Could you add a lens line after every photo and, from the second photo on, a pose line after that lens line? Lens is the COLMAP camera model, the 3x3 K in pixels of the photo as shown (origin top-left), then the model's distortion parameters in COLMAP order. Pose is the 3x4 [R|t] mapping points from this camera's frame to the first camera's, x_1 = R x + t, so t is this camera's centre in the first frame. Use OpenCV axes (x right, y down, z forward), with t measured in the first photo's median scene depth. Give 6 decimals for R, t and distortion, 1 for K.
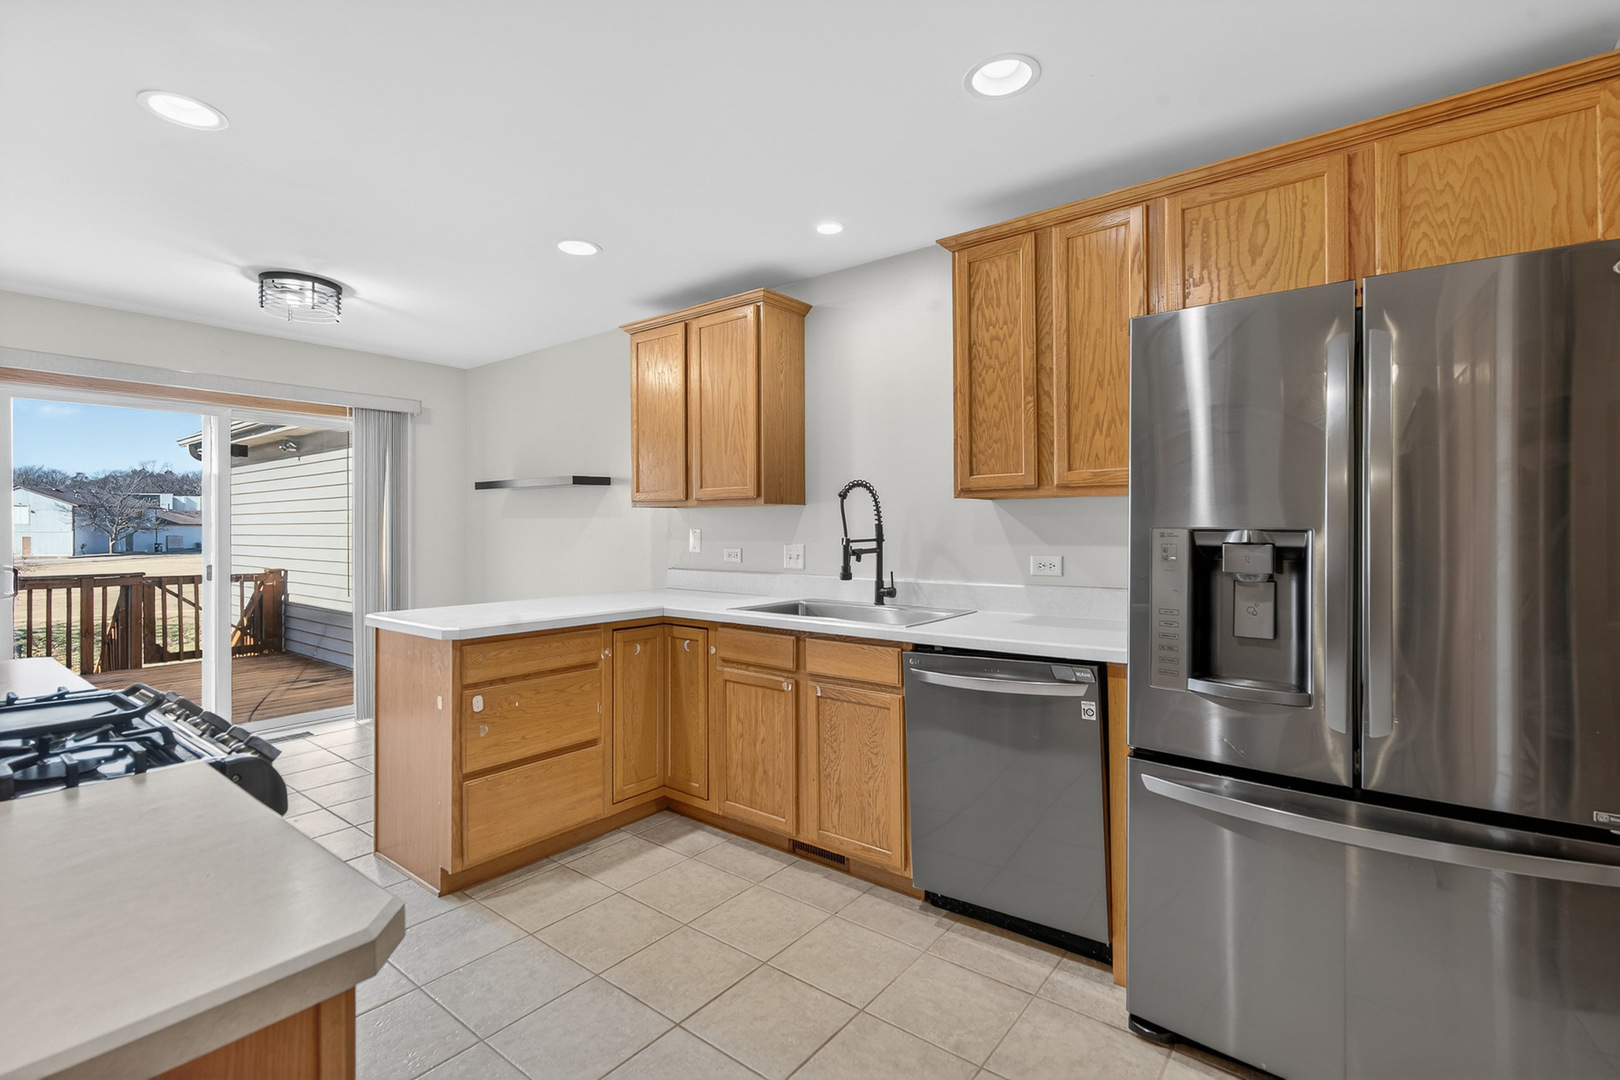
lens RADIAL K [[737.9, 0, 806.6], [0, 737.9, 525.6], [0, 0, 1]] dist [0.002879, 0.000029]
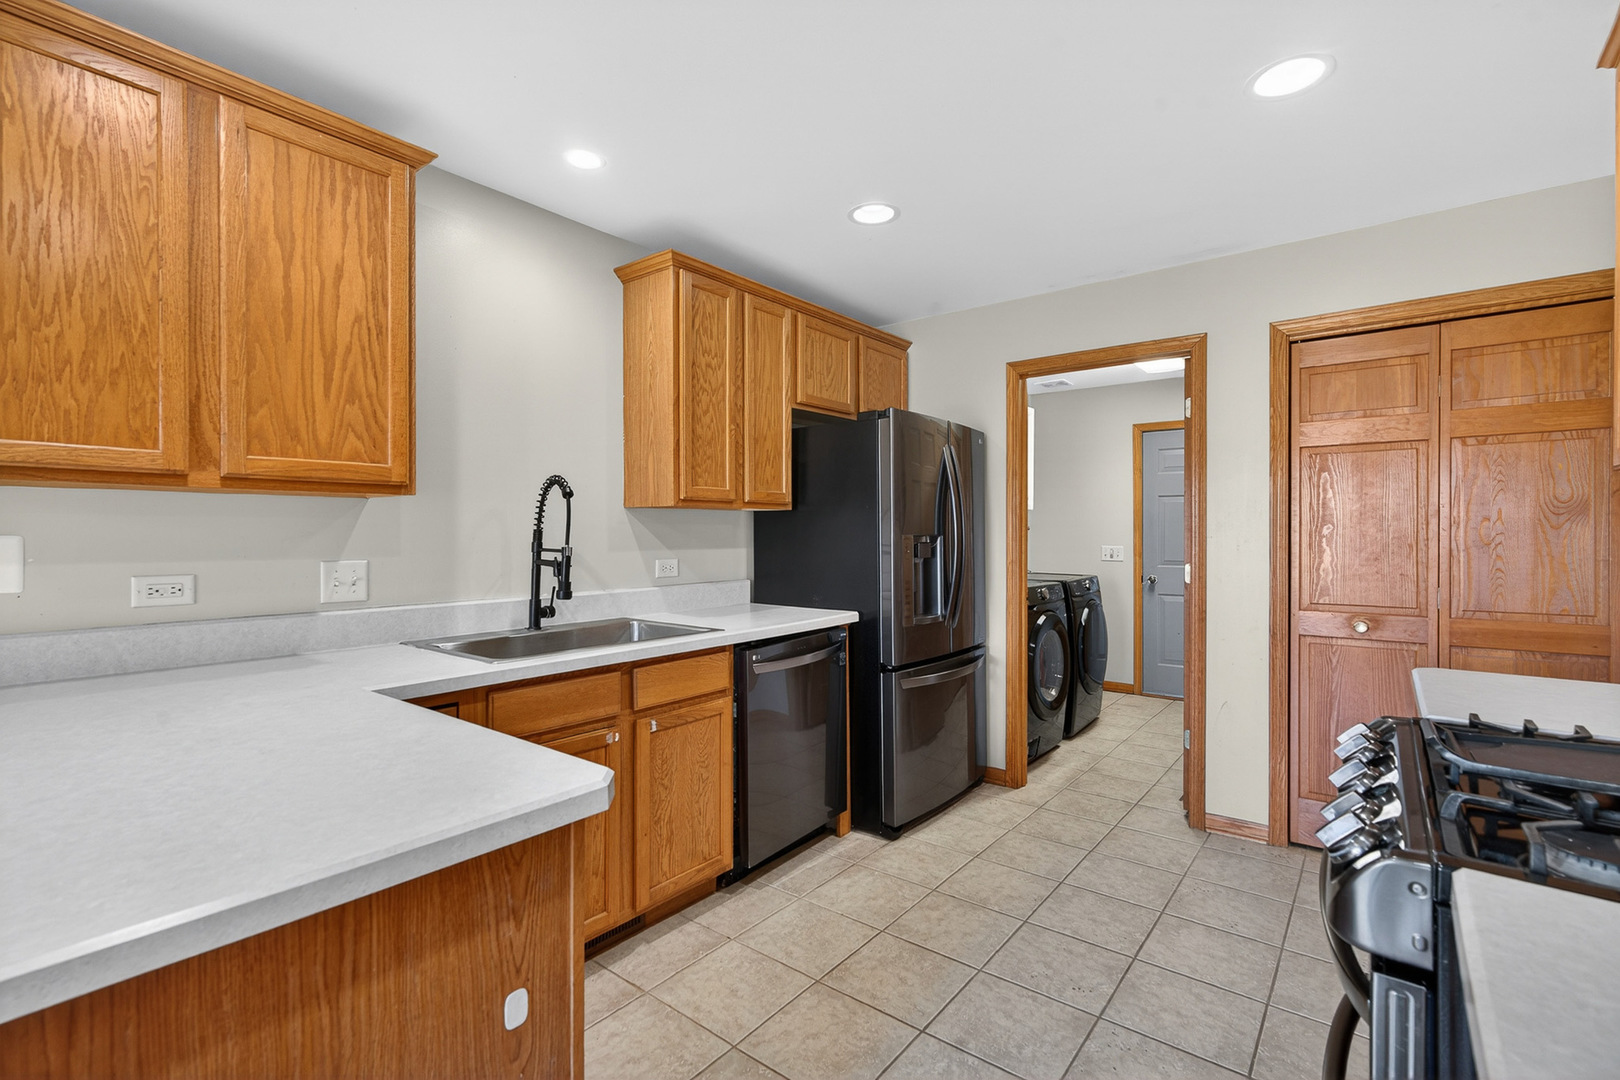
lens RADIAL K [[730.6, 0, 807.2], [0, 730.6, 537.1], [0, 0, 1]] dist [0.016009, 0.000029]
pose [[0.010052, -0.004356, 0.999940, -0.746636], [-0.004781, 0.999979, 0.004404, 0.000609], [-0.999938, -0.004825, 0.010031, 0.733013]]
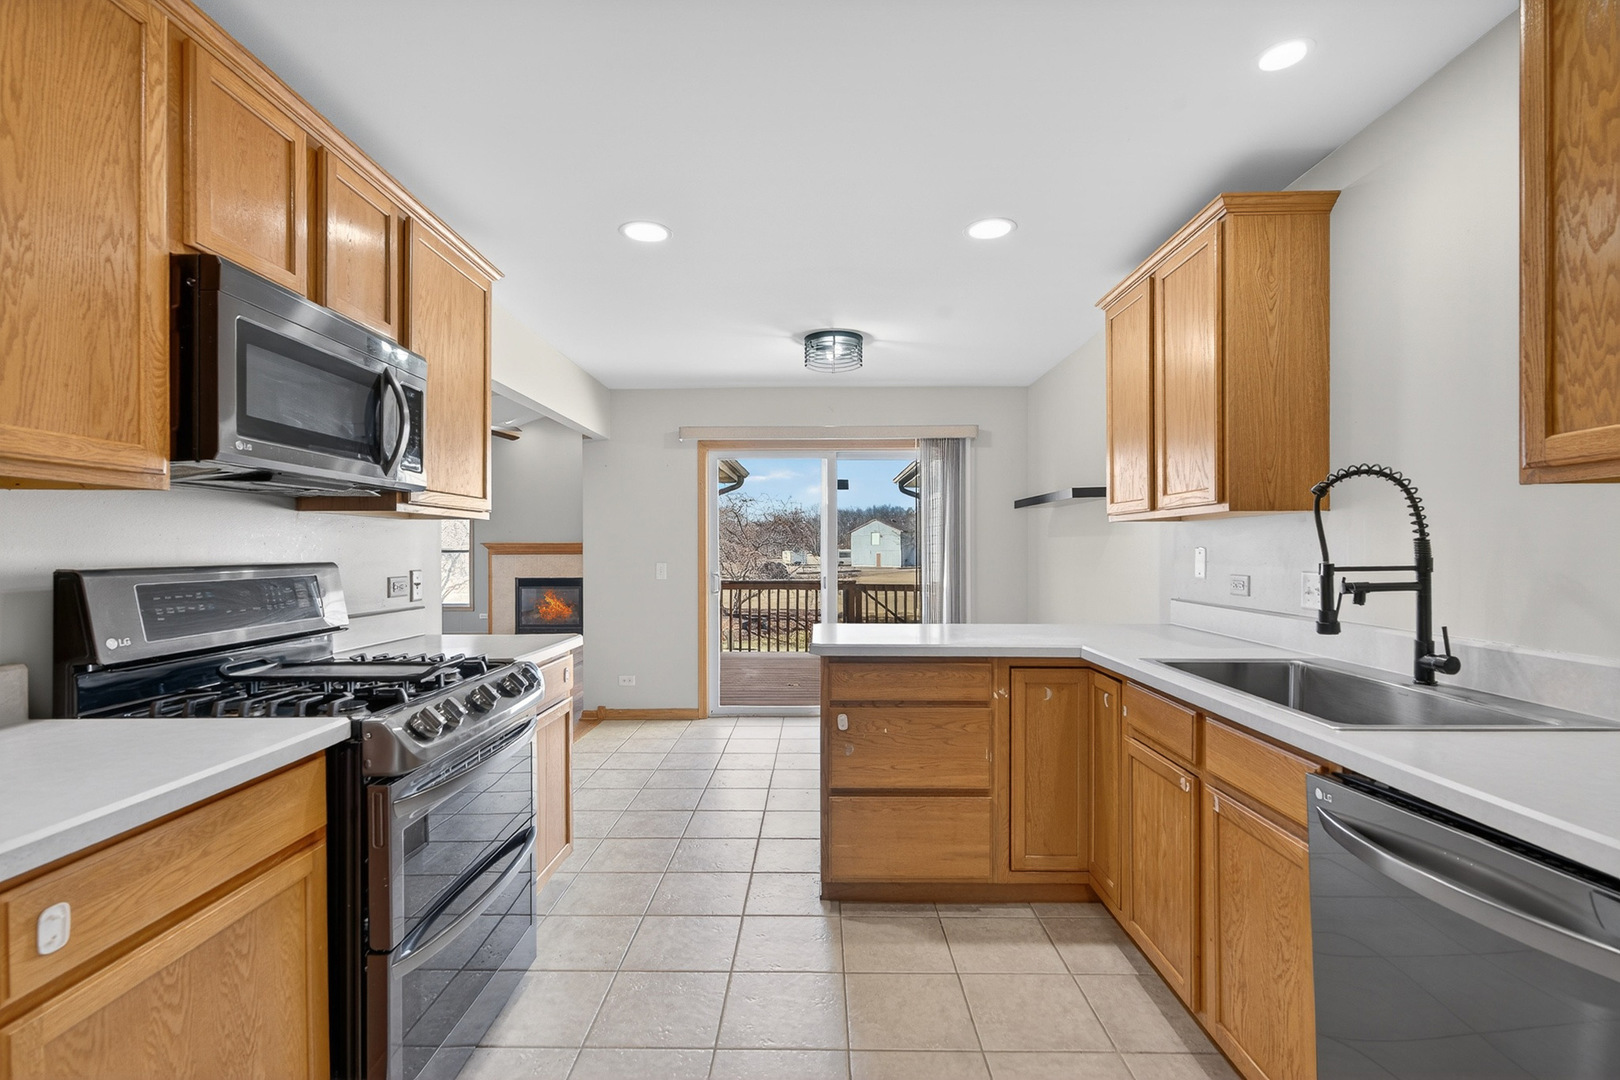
lens RADIAL K [[739.3, 0, 809.8], [0, 739.3, 554.0], [0, 0, 1]] dist [0.002354, -0.000045]
pose [[0.607958, 0.006929, -0.793939, 0.275835], [0.003047, 0.999934, 0.011061, 0.001287], [0.793963, -0.009144, 0.607897, 0.304495]]
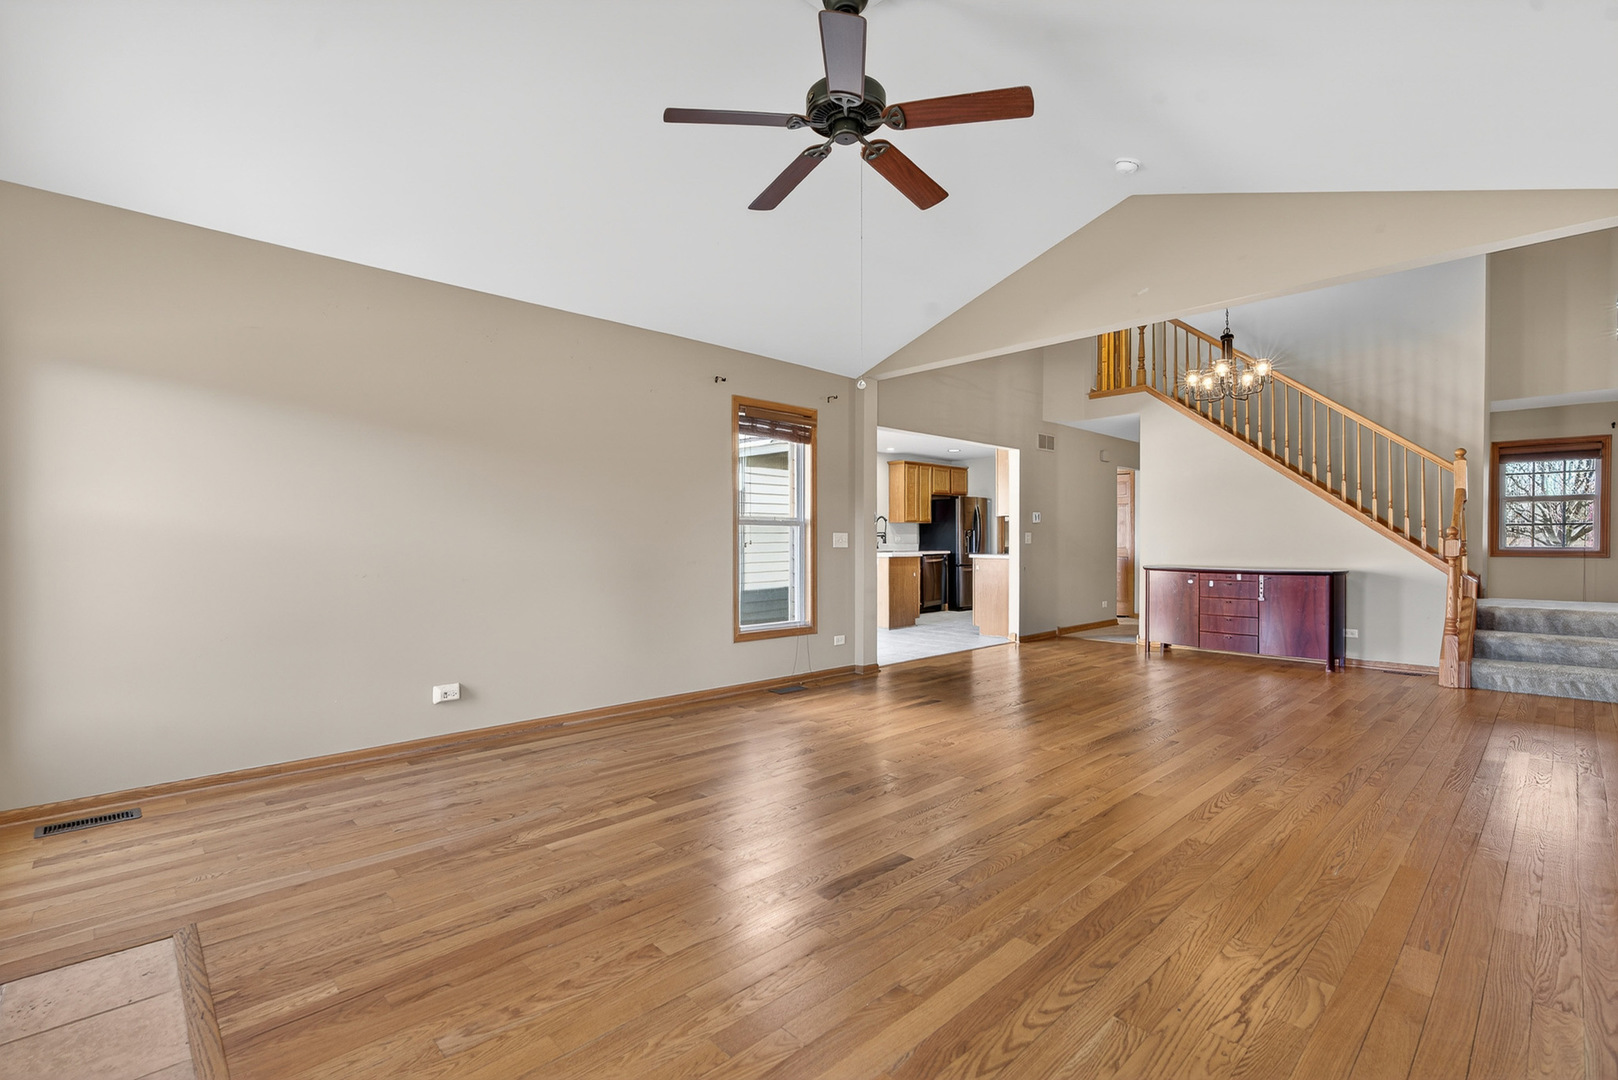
lens RADIAL K [[729.7, 0, 806.2], [0, 729.7, 537.1], [0, 0, 1]] dist [0.016009, 0.000029]
pose [[0.143074, -0.000582, 0.989712, -3.585250], [-0.010685, 0.999941, 0.002132, 0.037241], [-0.989654, -0.010881, 0.143059, 0.869607]]
